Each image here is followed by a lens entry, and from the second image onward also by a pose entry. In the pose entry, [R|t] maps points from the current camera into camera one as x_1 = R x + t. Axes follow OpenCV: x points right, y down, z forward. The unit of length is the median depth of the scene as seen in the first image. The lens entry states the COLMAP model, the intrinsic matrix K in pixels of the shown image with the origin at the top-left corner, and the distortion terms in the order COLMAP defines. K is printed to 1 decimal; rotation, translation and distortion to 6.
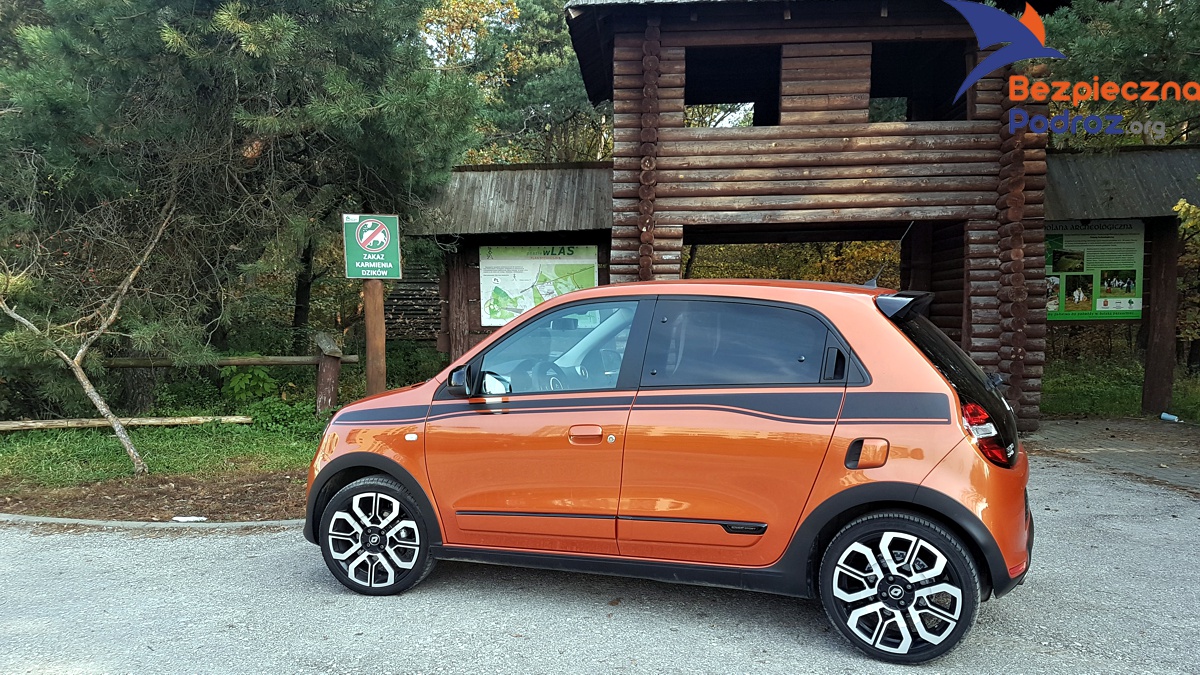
lens RADIAL K [[988.3, 0, 602.2], [0, 988.3, 358.2], [0, 0, 1]] dist [0.254586, -0.004143]
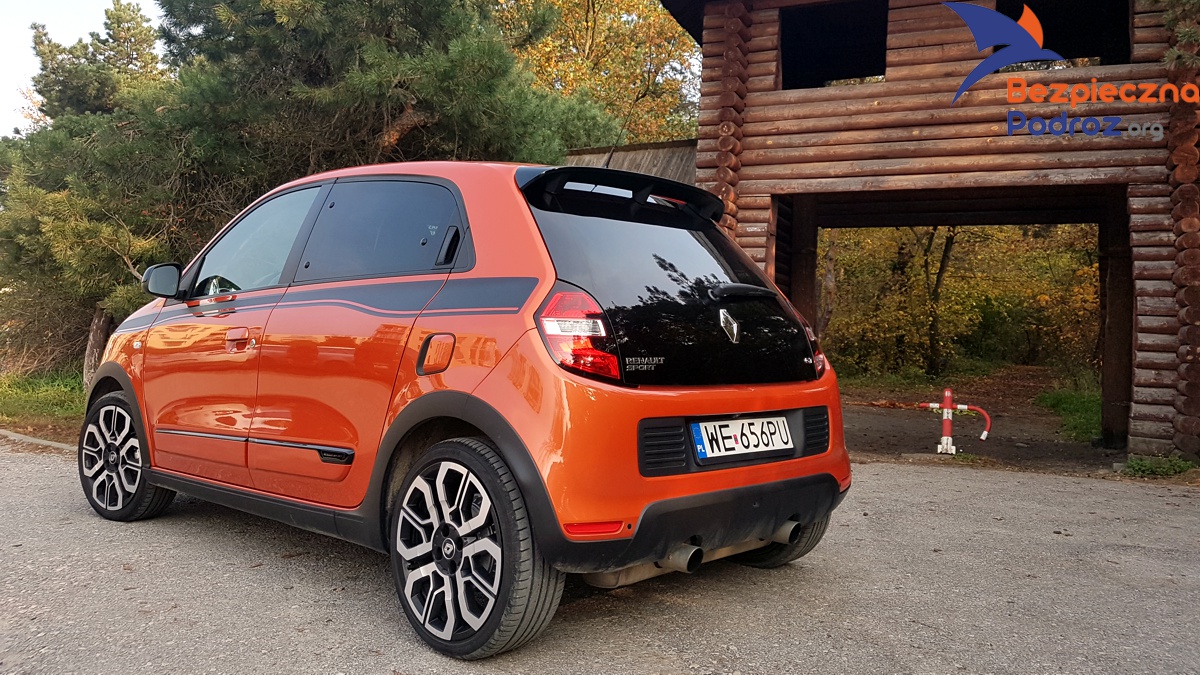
lens RADIAL K [[944.1, 0, 561.0], [0, 944.1, 257.8], [0, 0, 1]] dist [0.186250, -0.208061]
pose [[0.928308, 0.010189, -0.371672, 0.233393], [-0.059664, 0.990752, -0.121860, 0.040460], [0.366994, 0.135299, 0.920331, 0.149059]]
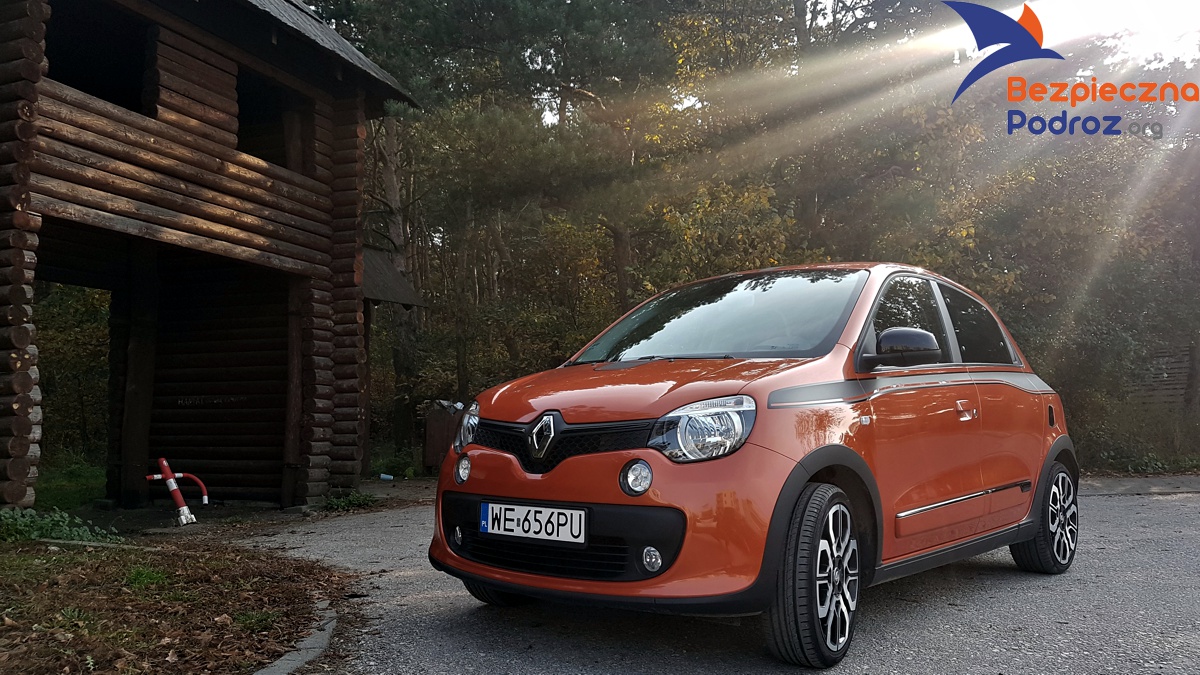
lens RADIAL K [[984.5, 0, 600.0], [0, 984.5, 337.5], [0, 0, 1]] dist [0.036024, -0.003245]
pose [[0.316435, 0.099815, 0.943348, -0.435564], [0.046334, 0.991635, -0.120467, 0.047392], [-0.947482, 0.081829, 0.309163, 0.458803]]
